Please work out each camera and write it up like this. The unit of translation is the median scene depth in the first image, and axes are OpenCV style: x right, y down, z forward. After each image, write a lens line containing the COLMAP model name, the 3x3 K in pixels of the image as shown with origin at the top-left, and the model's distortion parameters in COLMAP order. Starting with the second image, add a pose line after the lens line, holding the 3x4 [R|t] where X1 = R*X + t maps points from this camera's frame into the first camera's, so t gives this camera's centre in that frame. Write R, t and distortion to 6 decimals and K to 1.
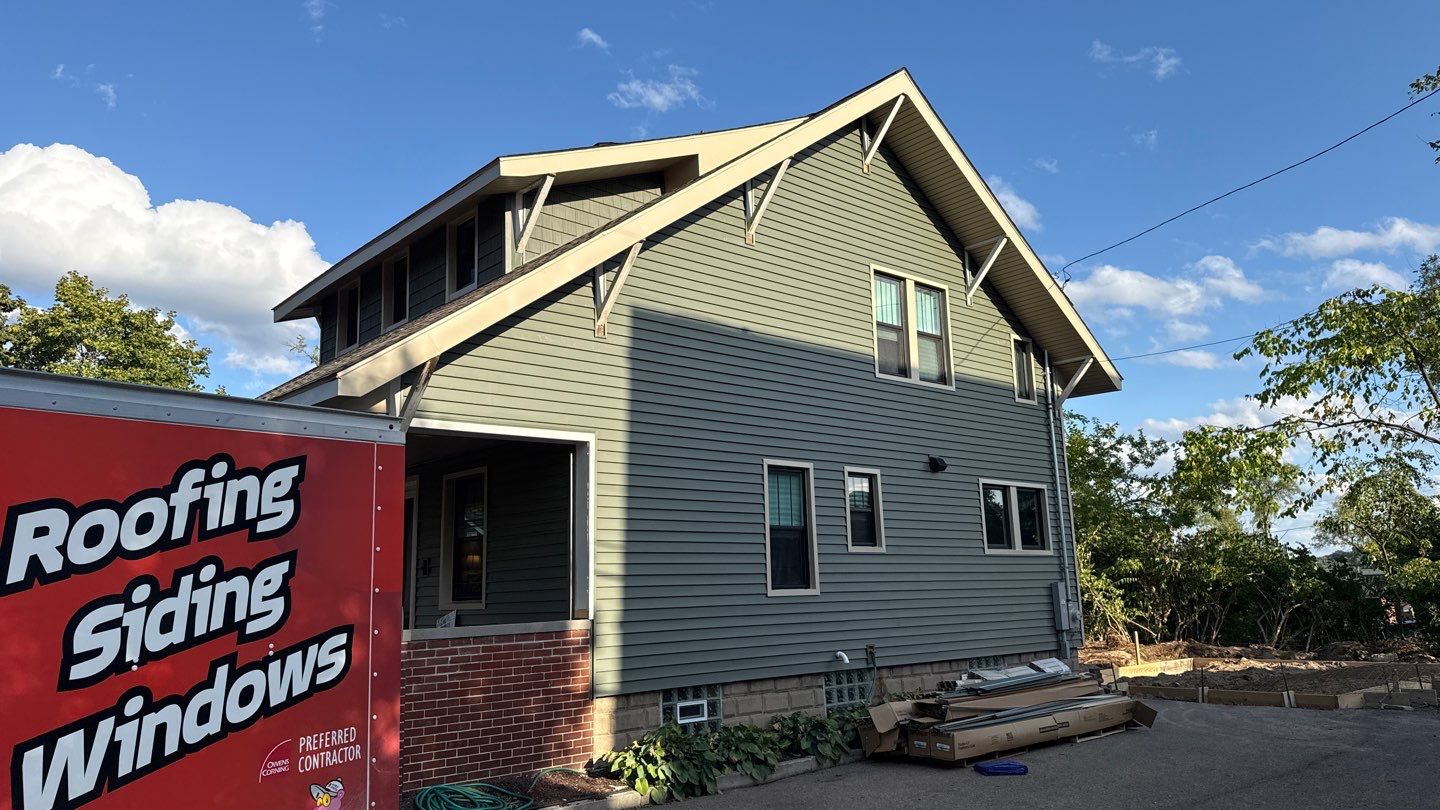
lens RADIAL K [[994.6, 0, 716.0], [0, 994.6, 404.2], [0, 0, 1]] dist [0.119719, -0.205839]
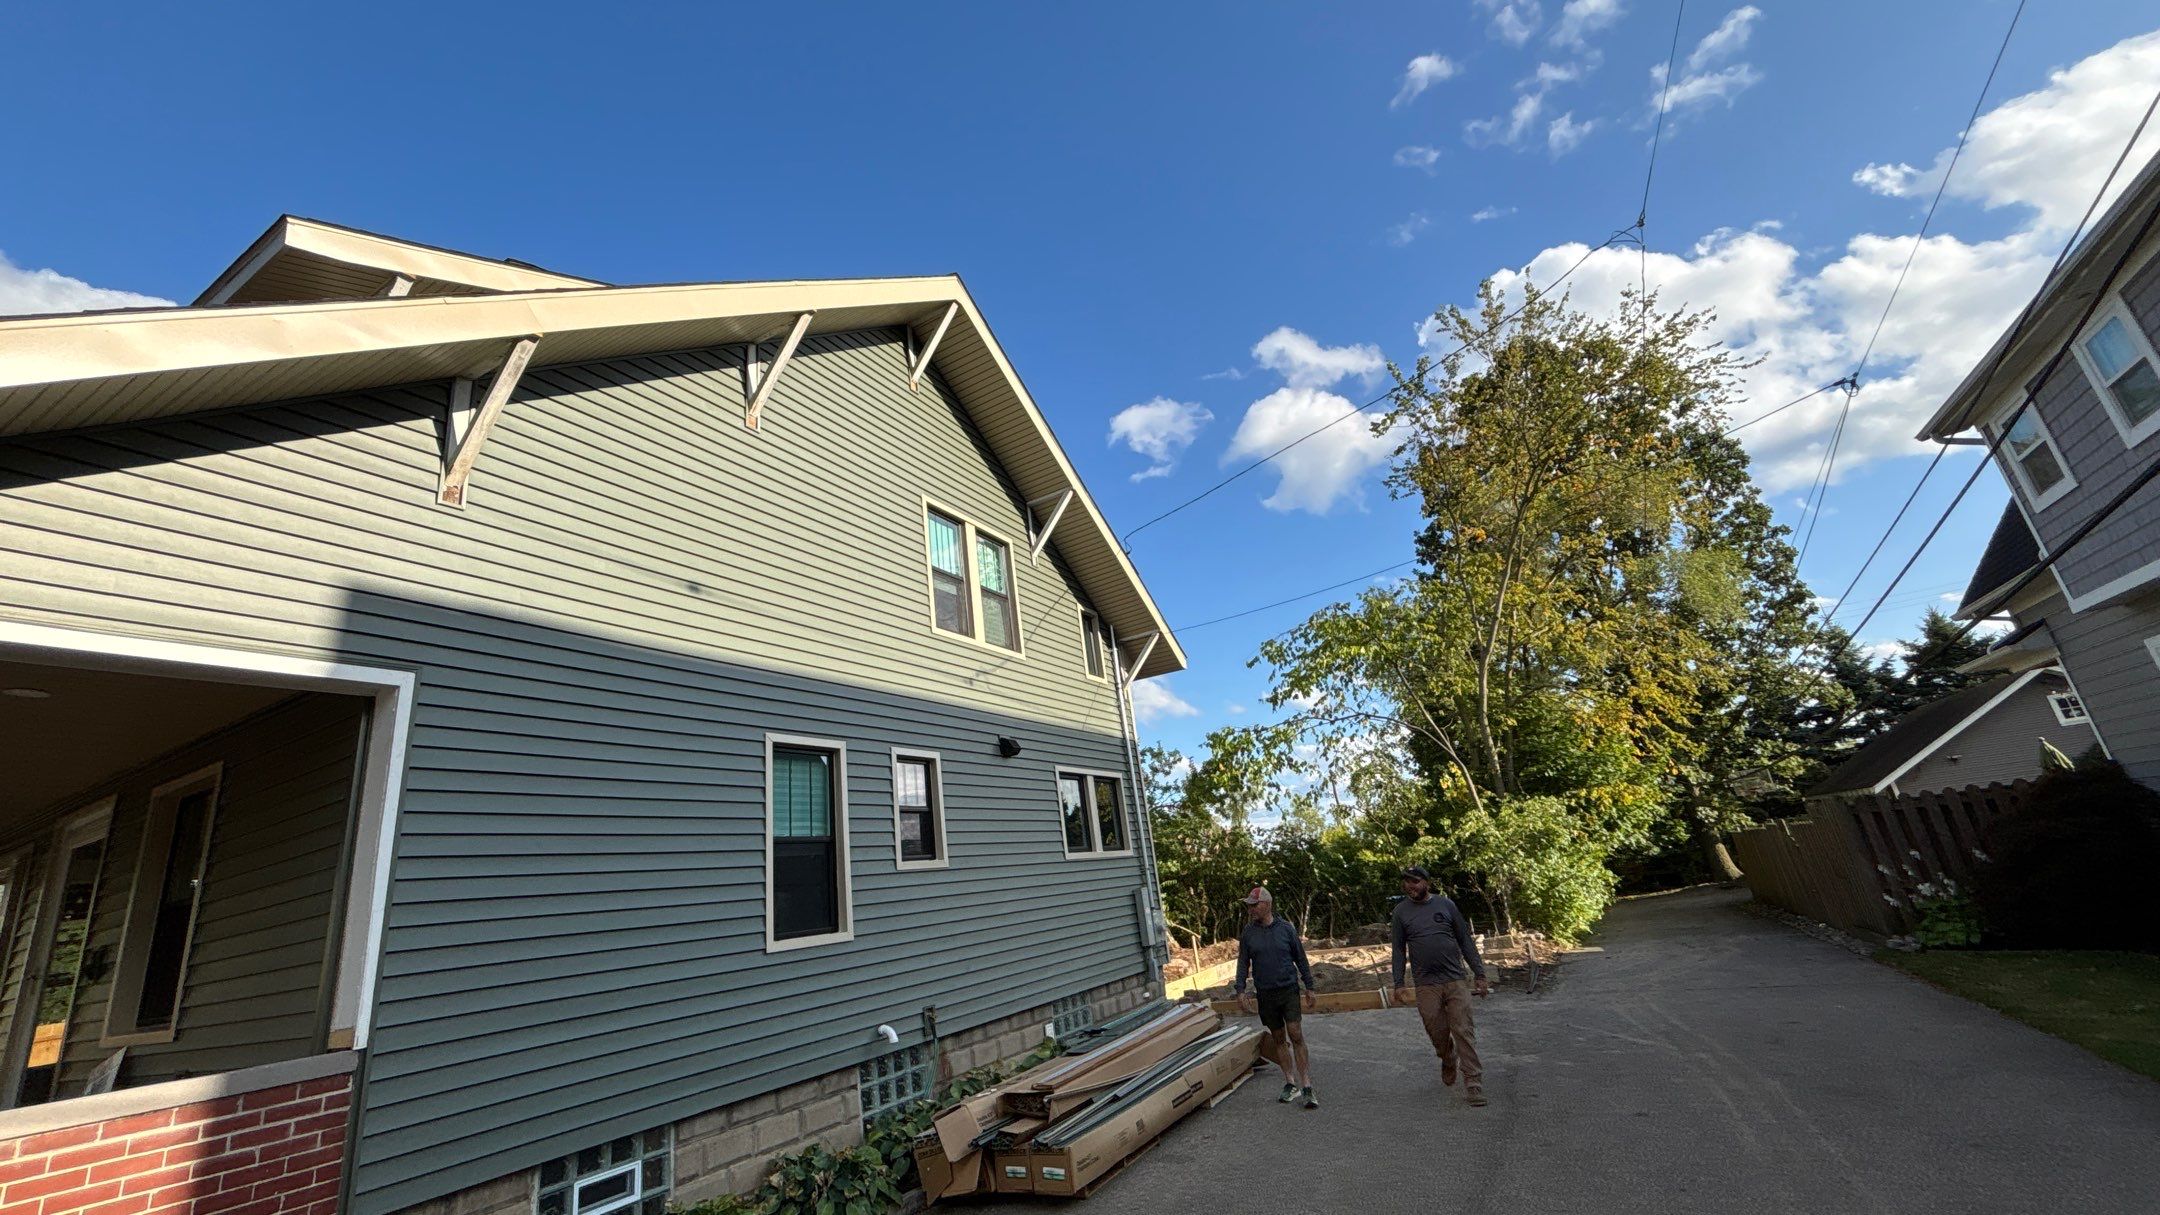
lens RADIAL K [[865.1, 0, 1082.4], [0, 865.1, 607.9], [0, 0, 1]] dist [0.012215, -0.019039]
pose [[0.938813, 0.017416, 0.343986, 0.044338], [0.038158, 0.987314, -0.154128, 0.067250], [-0.342307, 0.157823, 0.926239, 0.377855]]
